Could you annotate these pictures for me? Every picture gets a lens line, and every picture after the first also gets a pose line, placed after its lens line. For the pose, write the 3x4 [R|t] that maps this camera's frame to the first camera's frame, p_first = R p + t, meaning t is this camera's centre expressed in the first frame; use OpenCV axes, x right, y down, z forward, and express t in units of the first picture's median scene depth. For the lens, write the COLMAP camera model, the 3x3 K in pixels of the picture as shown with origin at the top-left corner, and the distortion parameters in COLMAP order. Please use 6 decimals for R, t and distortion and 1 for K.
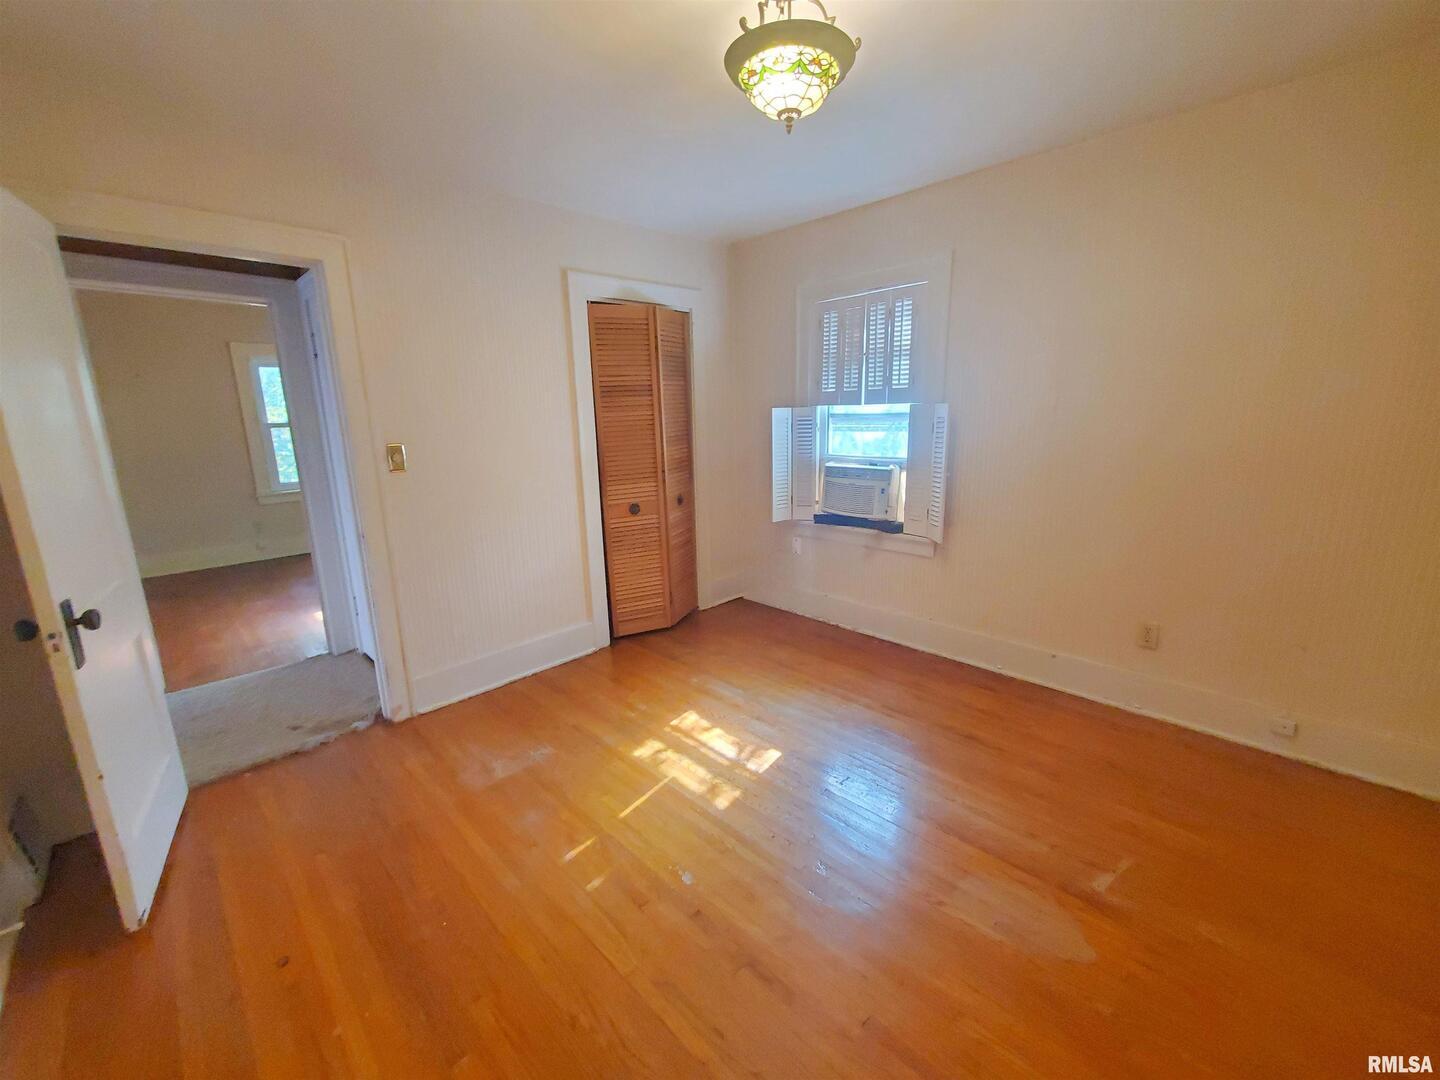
lens RADIAL K [[570.8, 0, 731.0], [0, 570.8, 536.9], [0, 0, 1]] dist [0.001674, -0.000399]
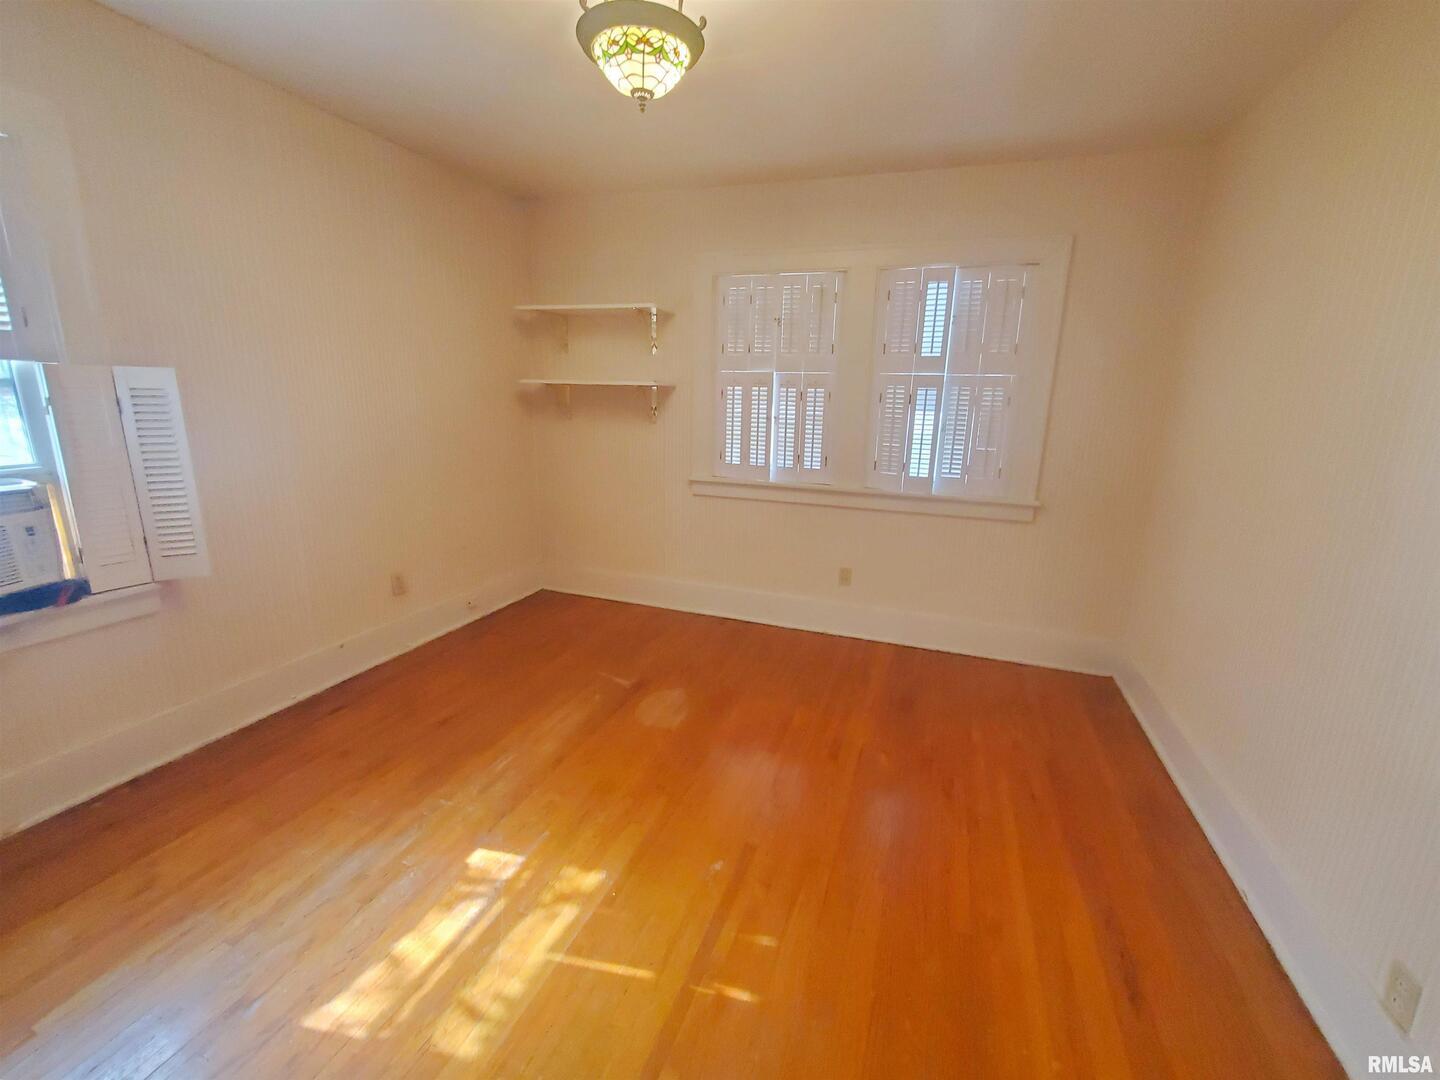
lens RADIAL K [[570.8, 0, 729.1], [0, 570.8, 533.3], [0, 0, 1]] dist [0.001674, -0.000399]
pose [[-0.399935, -0.205969, 0.893101, -0.607692], [0.180192, 0.937736, 0.296954, -0.161347], [-0.898656, 0.279692, -0.337920, 0.833159]]
